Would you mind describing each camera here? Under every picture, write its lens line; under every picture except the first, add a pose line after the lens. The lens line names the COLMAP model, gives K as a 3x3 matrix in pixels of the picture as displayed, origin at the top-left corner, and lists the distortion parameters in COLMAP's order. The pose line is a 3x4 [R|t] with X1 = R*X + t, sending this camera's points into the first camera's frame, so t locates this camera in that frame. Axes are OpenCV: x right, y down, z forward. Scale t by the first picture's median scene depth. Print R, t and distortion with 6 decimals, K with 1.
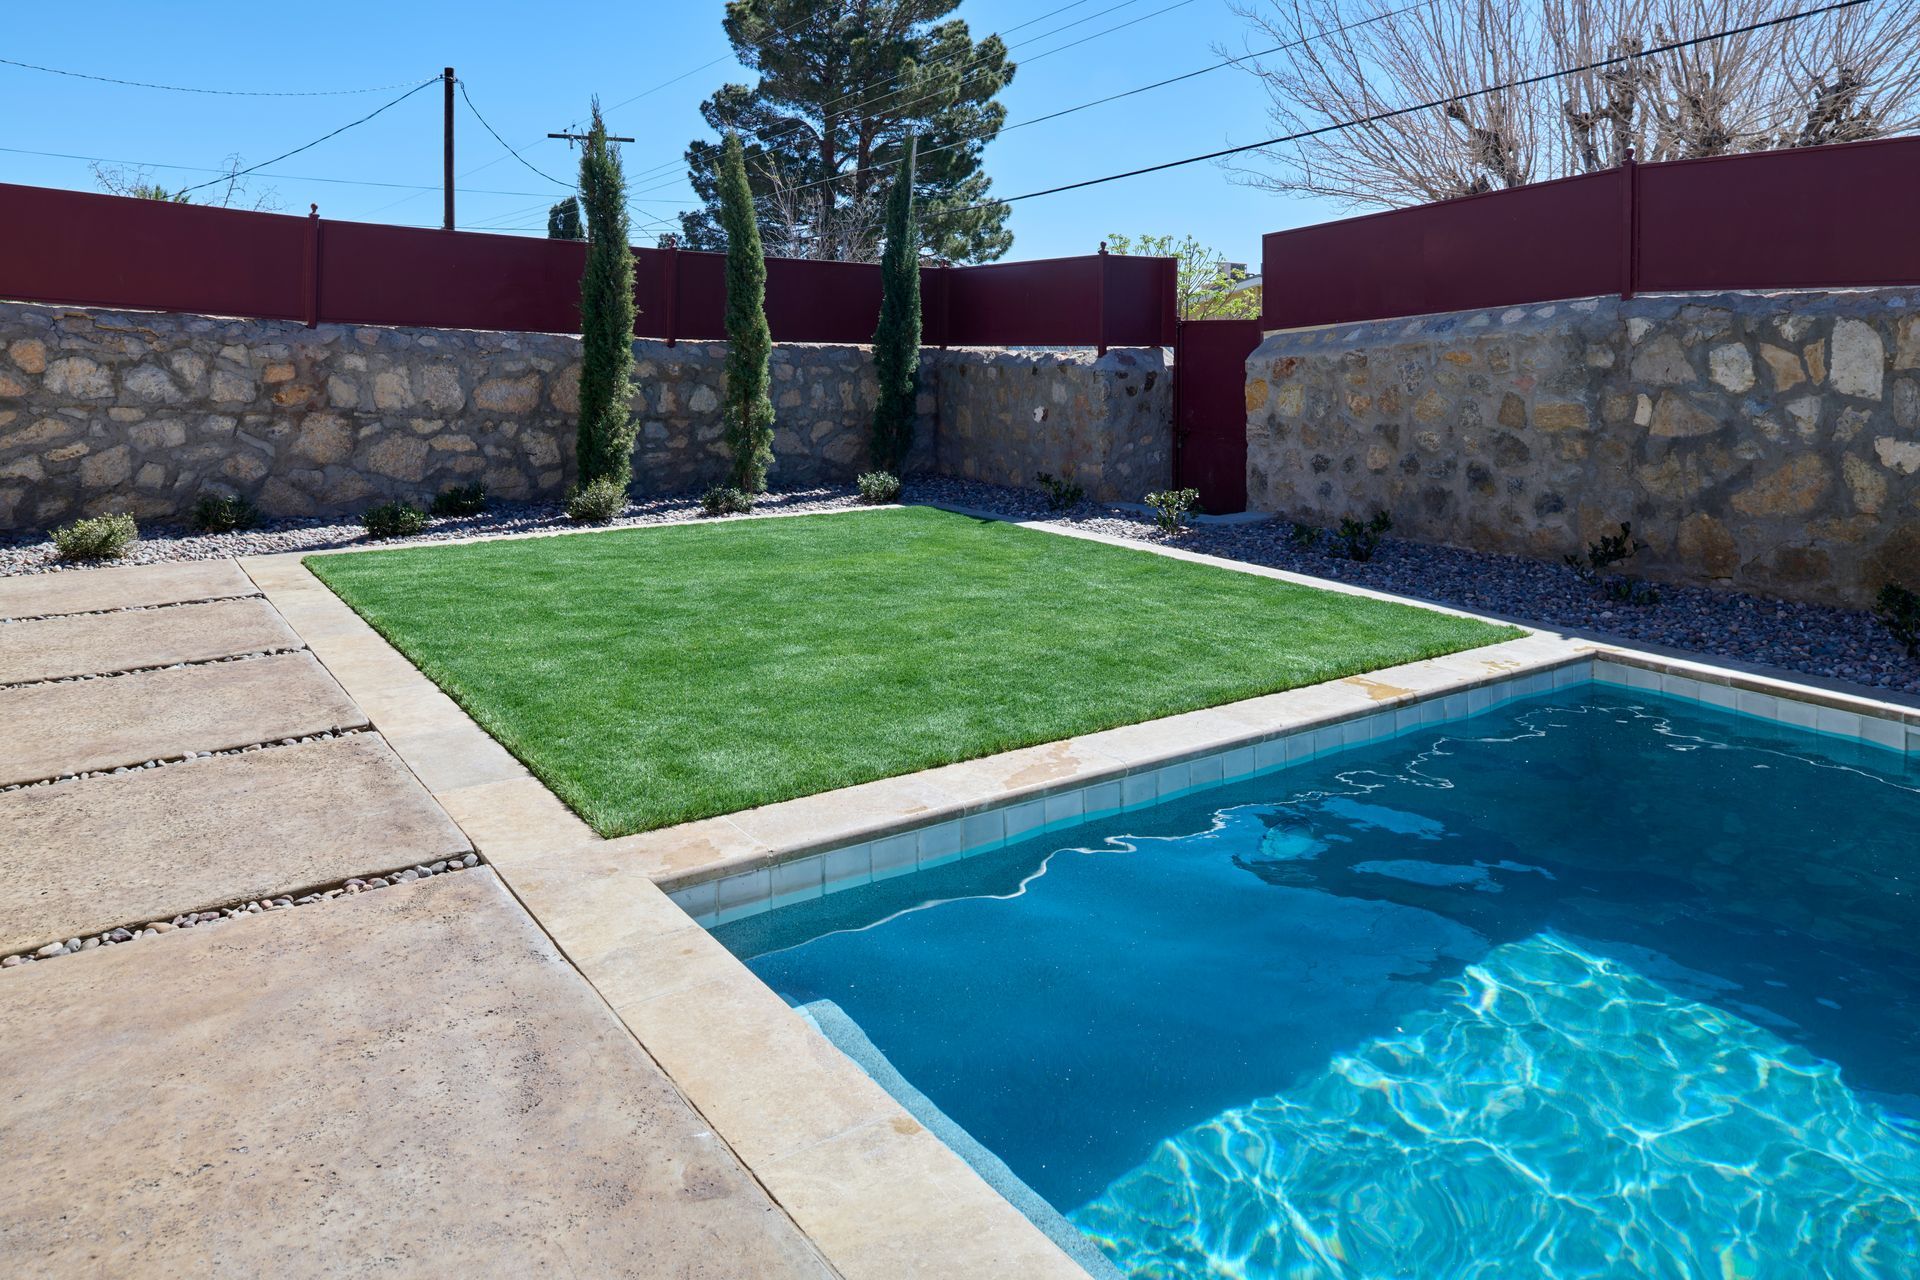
lens RADIAL K [[1320.6, 0, 991.6], [0, 1320.6, 343.0], [0, 0, 1]] dist [-0.006949, -0.012124]
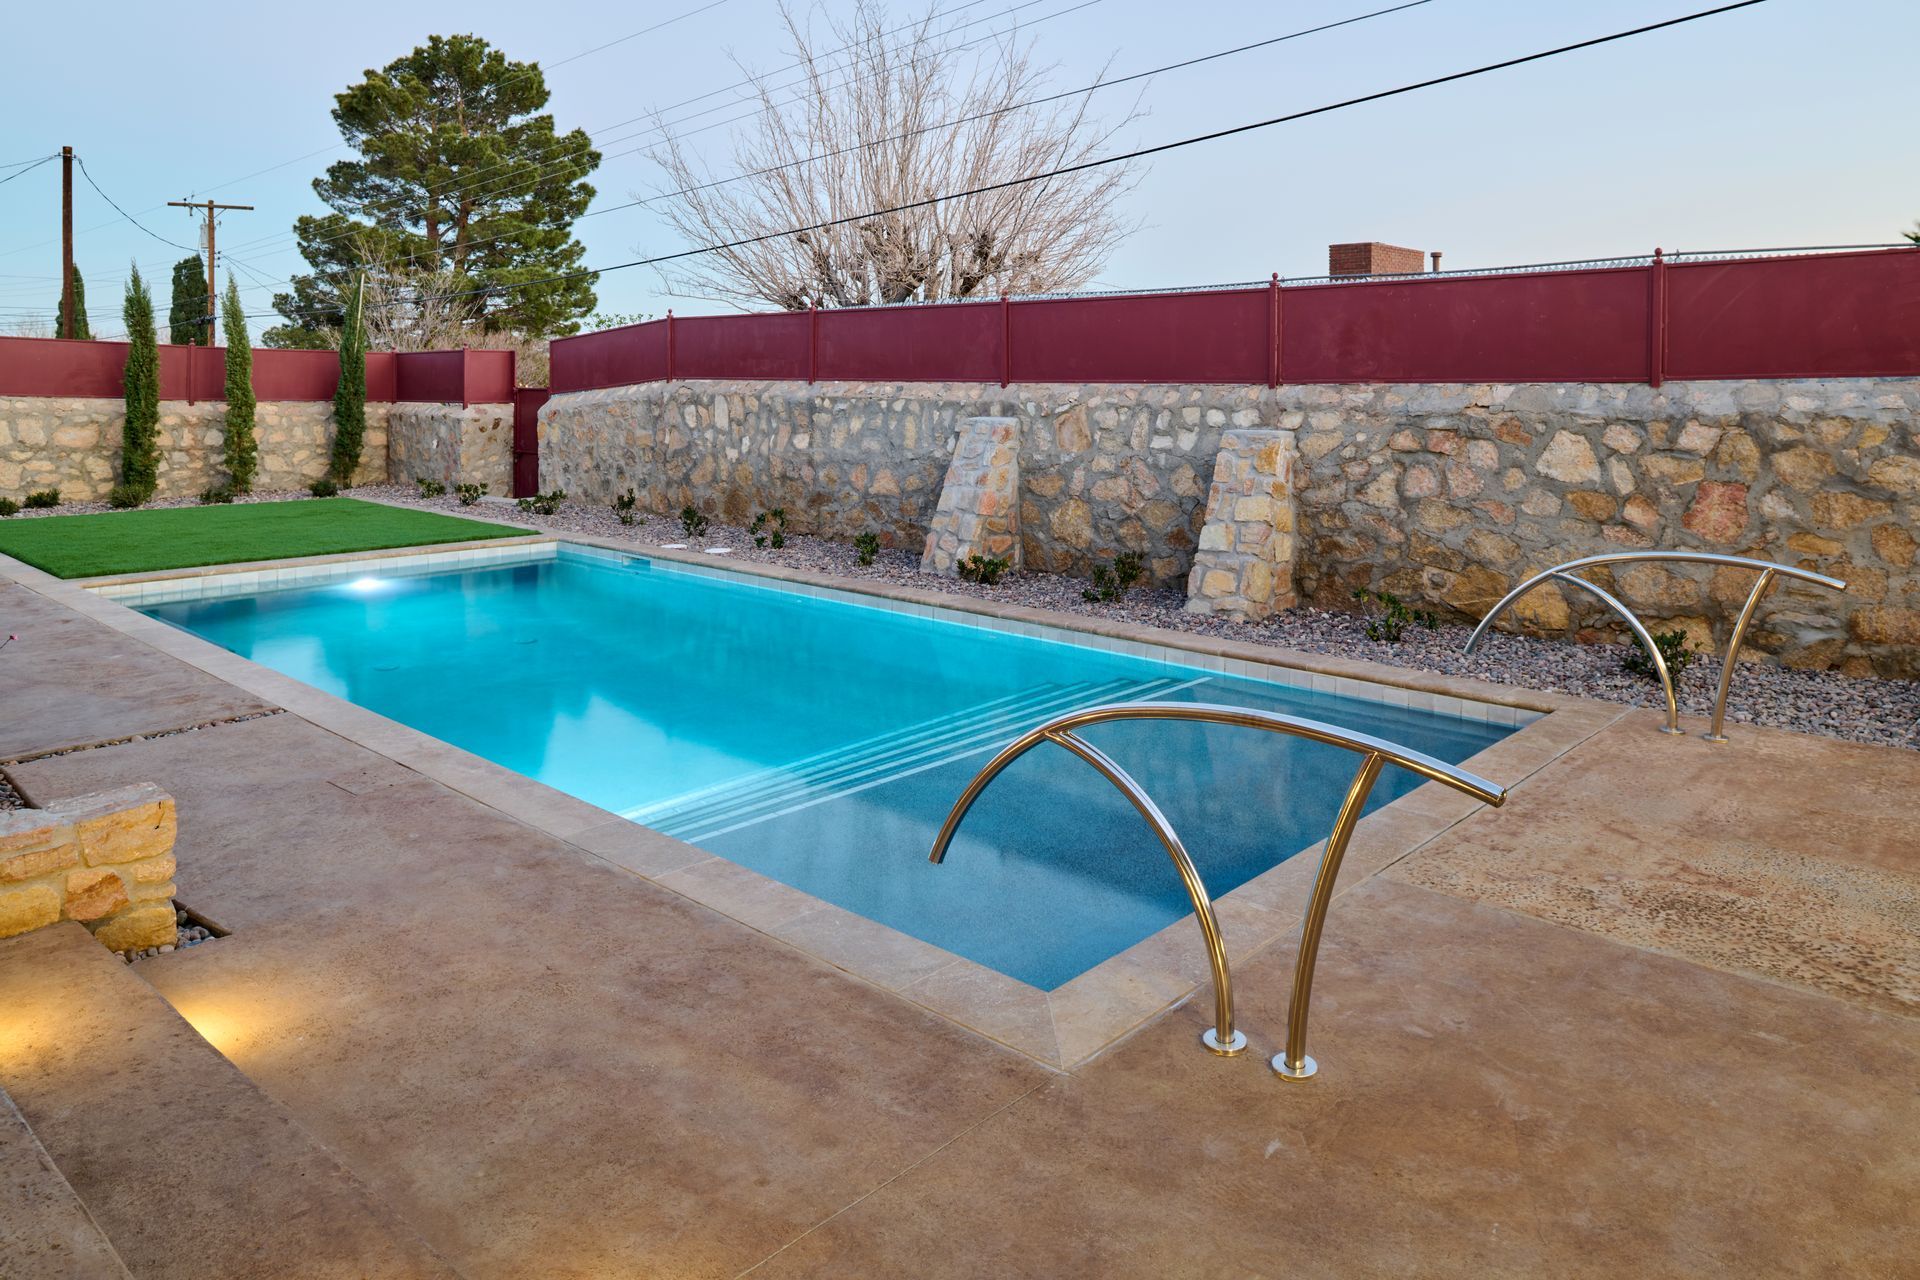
lens RADIAL K [[1322.1, 0, 990.3], [0, 1322.1, 374.3], [0, 0, 1]] dist [-0.007803, -0.009997]
pose [[0.978252, -0.003907, 0.207382, 0.386103], [0.004329, 0.999989, -0.001583, -0.028902], [-0.207374, 0.002446, 0.978259, -0.794374]]
